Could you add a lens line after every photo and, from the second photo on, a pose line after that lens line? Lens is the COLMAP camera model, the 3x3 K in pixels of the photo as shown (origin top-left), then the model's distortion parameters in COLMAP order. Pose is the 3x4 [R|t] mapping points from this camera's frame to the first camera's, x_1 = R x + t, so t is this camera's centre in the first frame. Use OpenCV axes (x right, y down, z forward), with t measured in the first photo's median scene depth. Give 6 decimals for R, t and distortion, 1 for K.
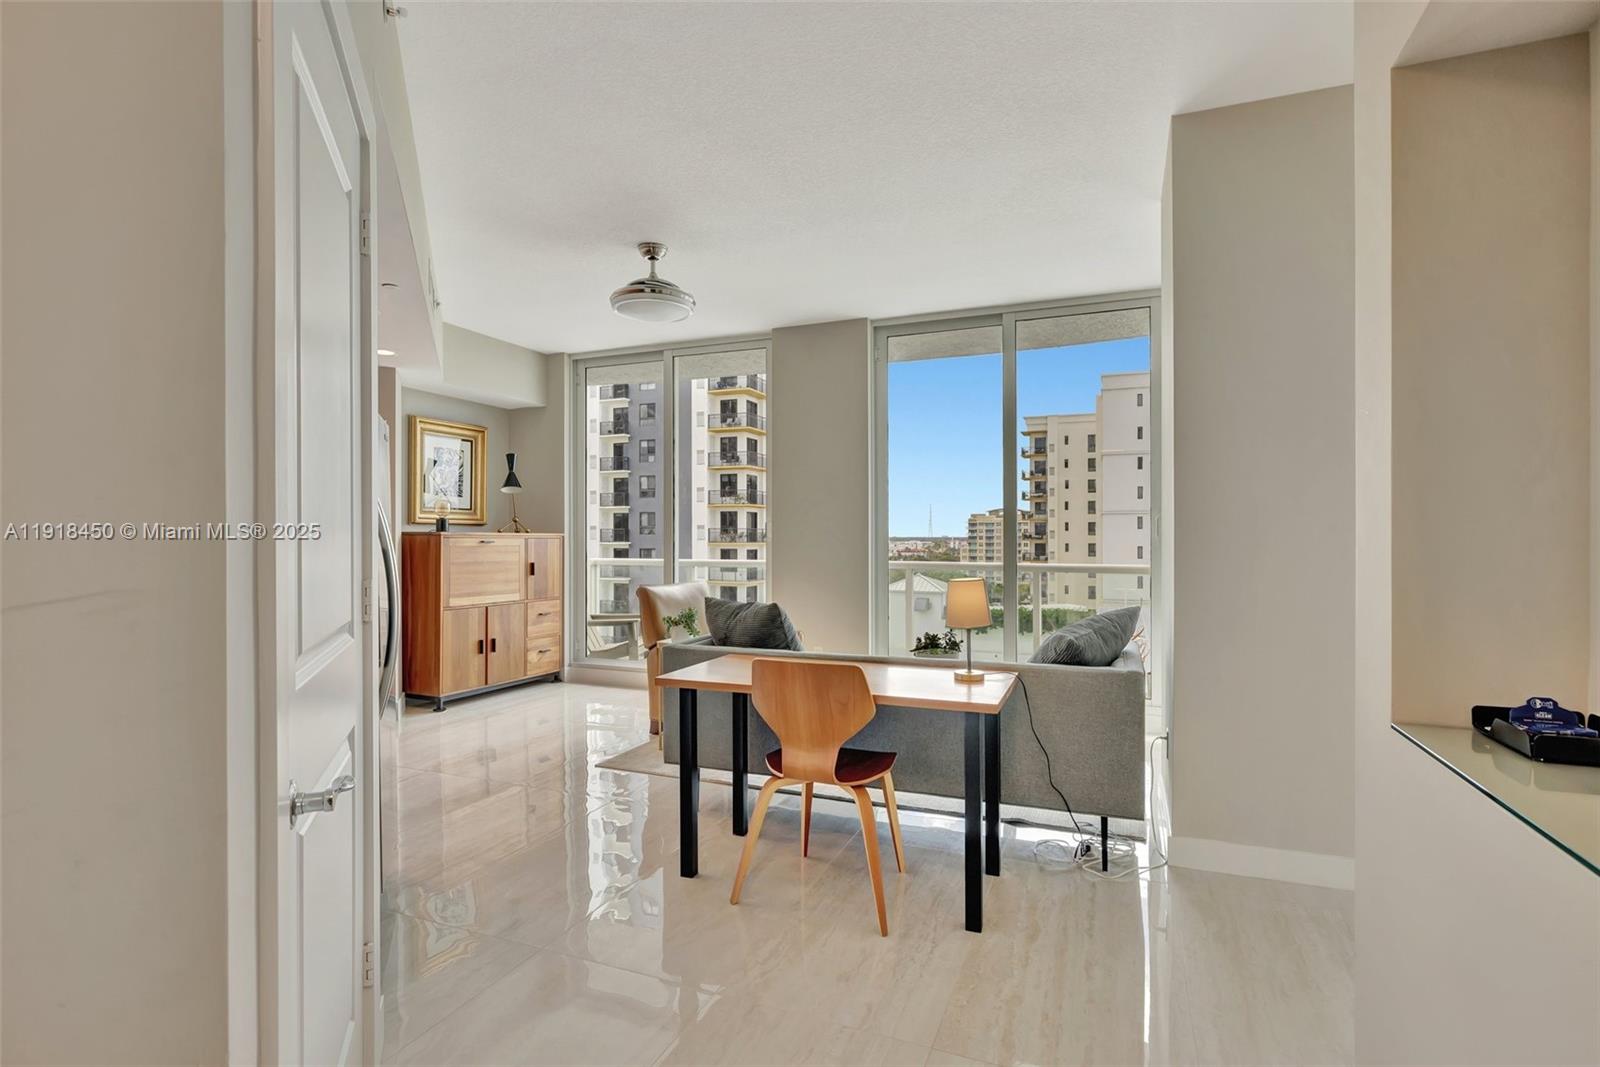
lens RADIAL K [[761.2, 0, 802.7], [0, 761.2, 537.6], [0, 0, 1]] dist [-0.015164, -0.000090]
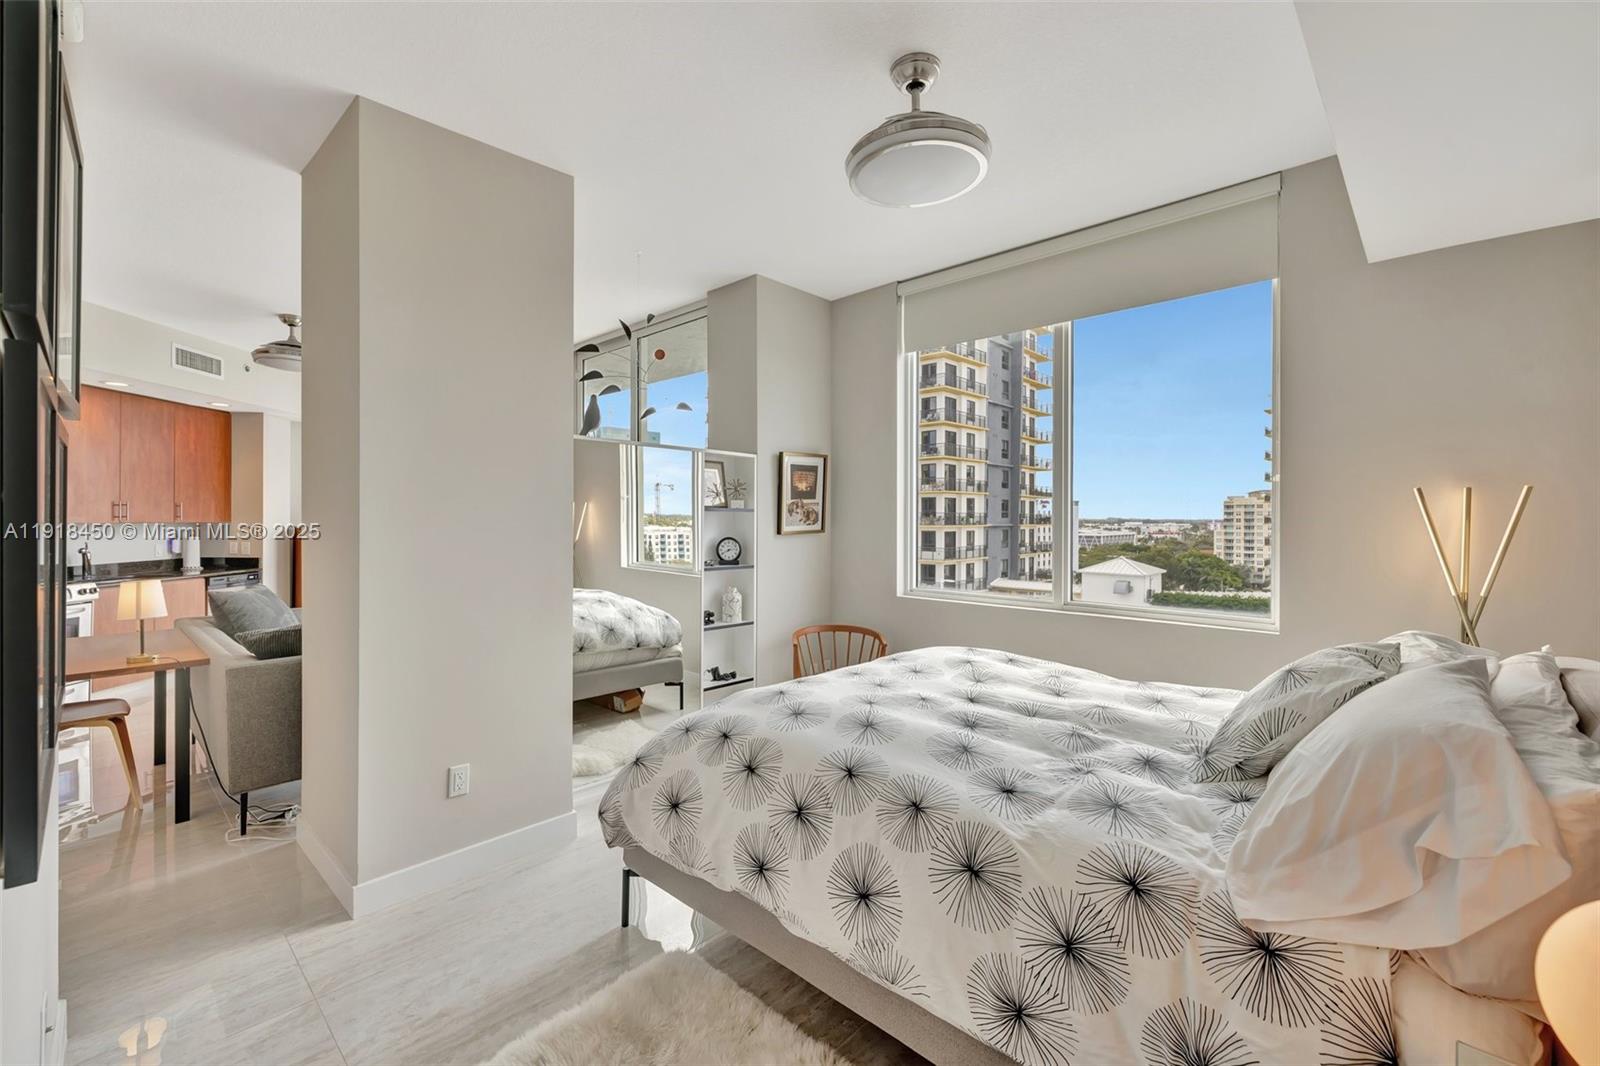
lens RADIAL K [[662.6, 0, 795.4], [0, 662.6, 523.2], [0, 0, 1]] dist [-0.001945, 0.000165]
pose [[0.933824, 0.005031, -0.357698, 0.671129], [-0.002808, 0.999973, 0.006735, -0.021366], [0.357723, -0.005285, 0.933813, 0.153856]]
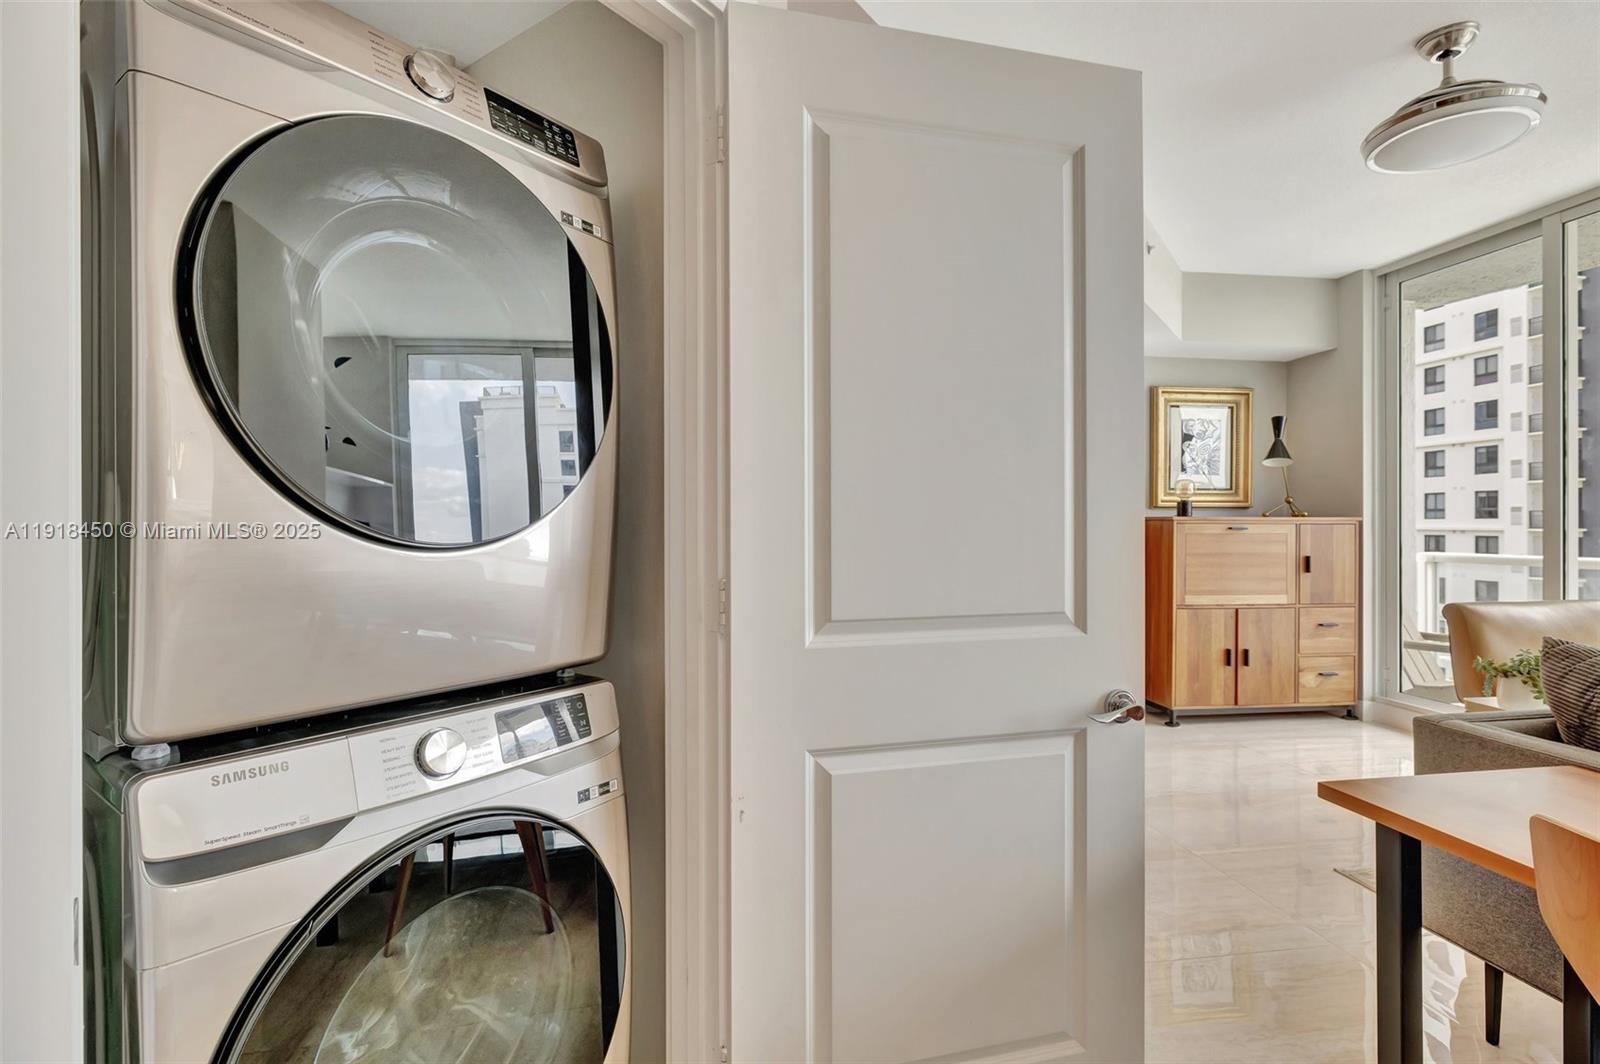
lens RADIAL K [[753.3, 0, 805.5], [0, 753.3, 522.5], [0, 0, 1]] dist [-0.000699, -0.000166]
pose [[0.511922, -0.000447, -0.859032, 0.033698], [0.000436, 1.000000, -0.000260, -0.000636], [0.859032, -0.000242, 0.511922, 0.172487]]
